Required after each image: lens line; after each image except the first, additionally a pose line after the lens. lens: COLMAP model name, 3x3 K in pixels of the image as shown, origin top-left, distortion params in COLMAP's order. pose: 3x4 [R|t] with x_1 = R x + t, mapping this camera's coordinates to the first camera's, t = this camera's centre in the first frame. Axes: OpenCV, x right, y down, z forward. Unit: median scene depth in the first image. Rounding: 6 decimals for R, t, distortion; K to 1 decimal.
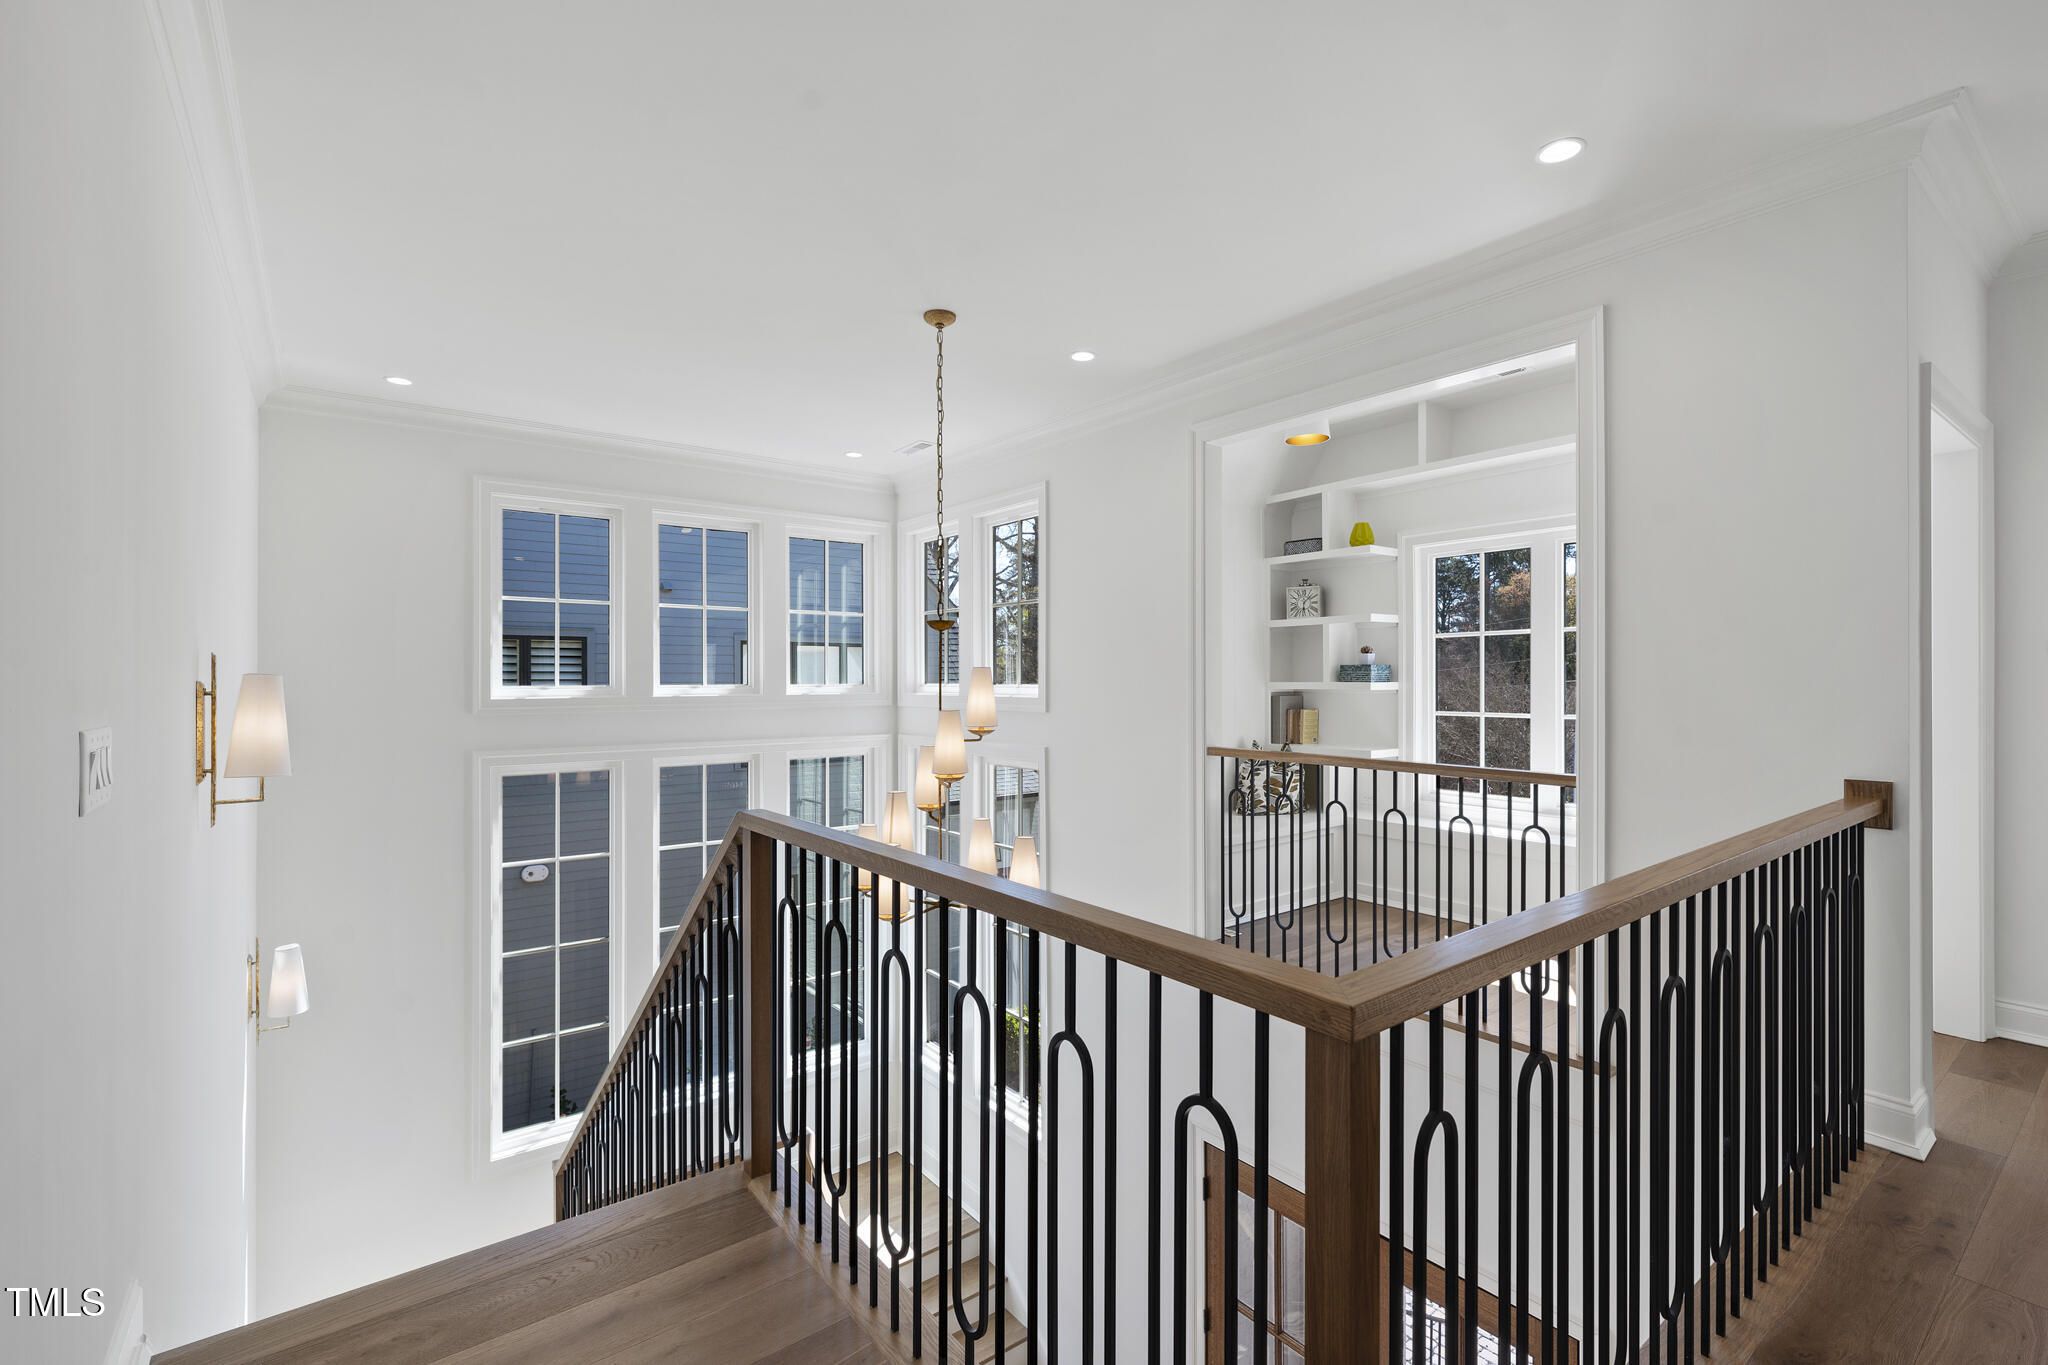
lens RADIAL K [[926.0, 0, 1015.9], [0, 926.0, 681.1], [0, 0, 1]] dist [0.011451, -0.000175]
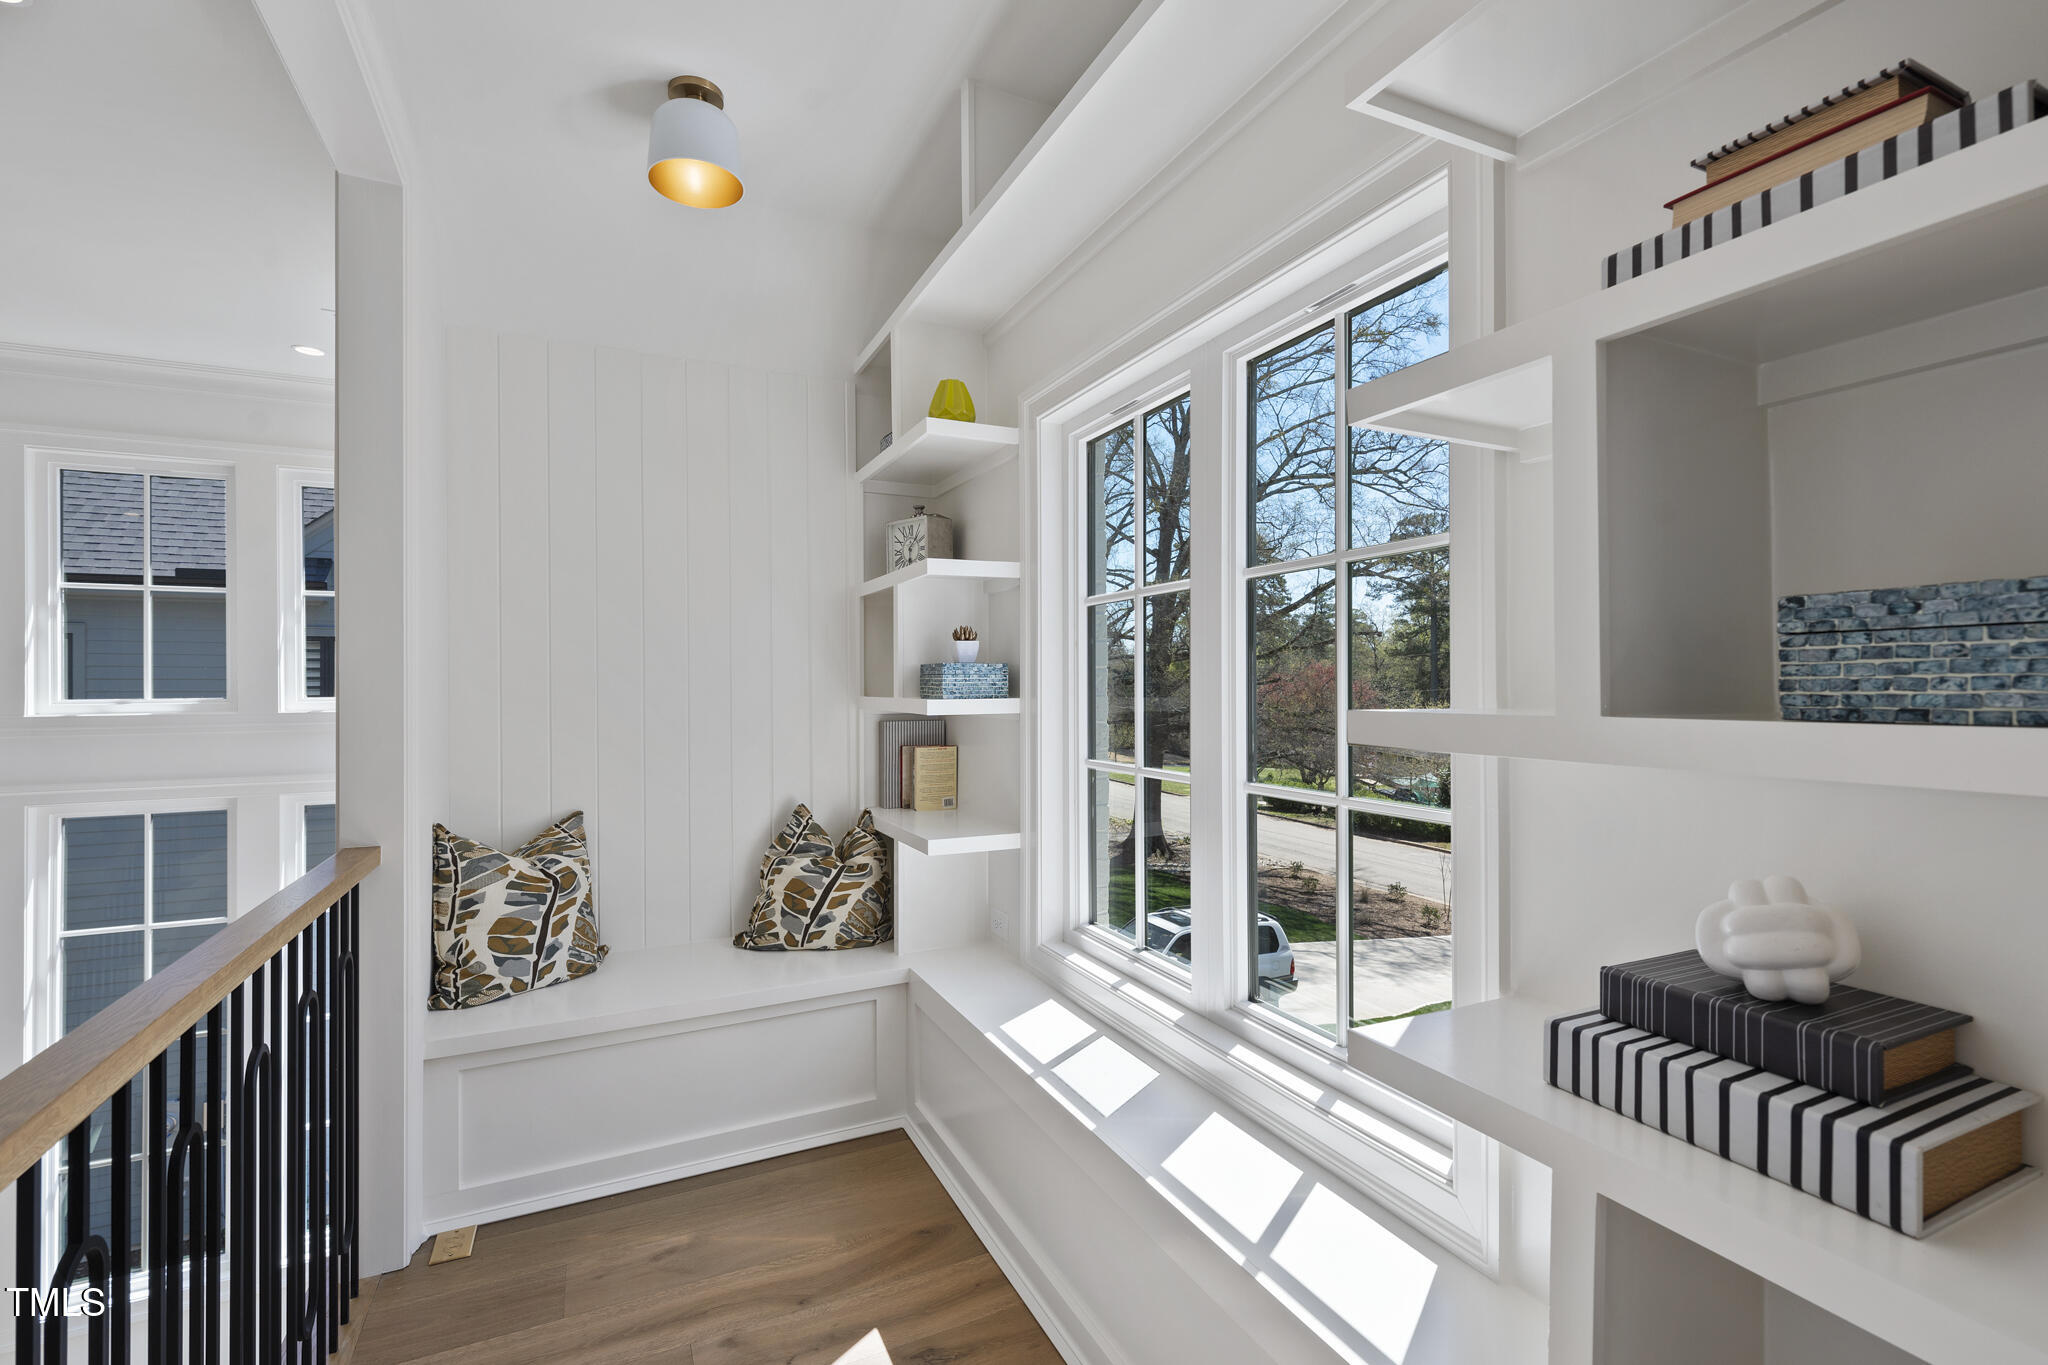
lens RADIAL K [[926.0, 0, 1033.9], [0, 926.0, 684.7], [0, 0, 1]] dist [0.011451, -0.000175]
pose [[0.975967, -0.001249, -0.217916, 0.467353], [0.001731, 0.999996, 0.002021, -0.006706], [0.217912, -0.002350, 0.975966, 0.460243]]
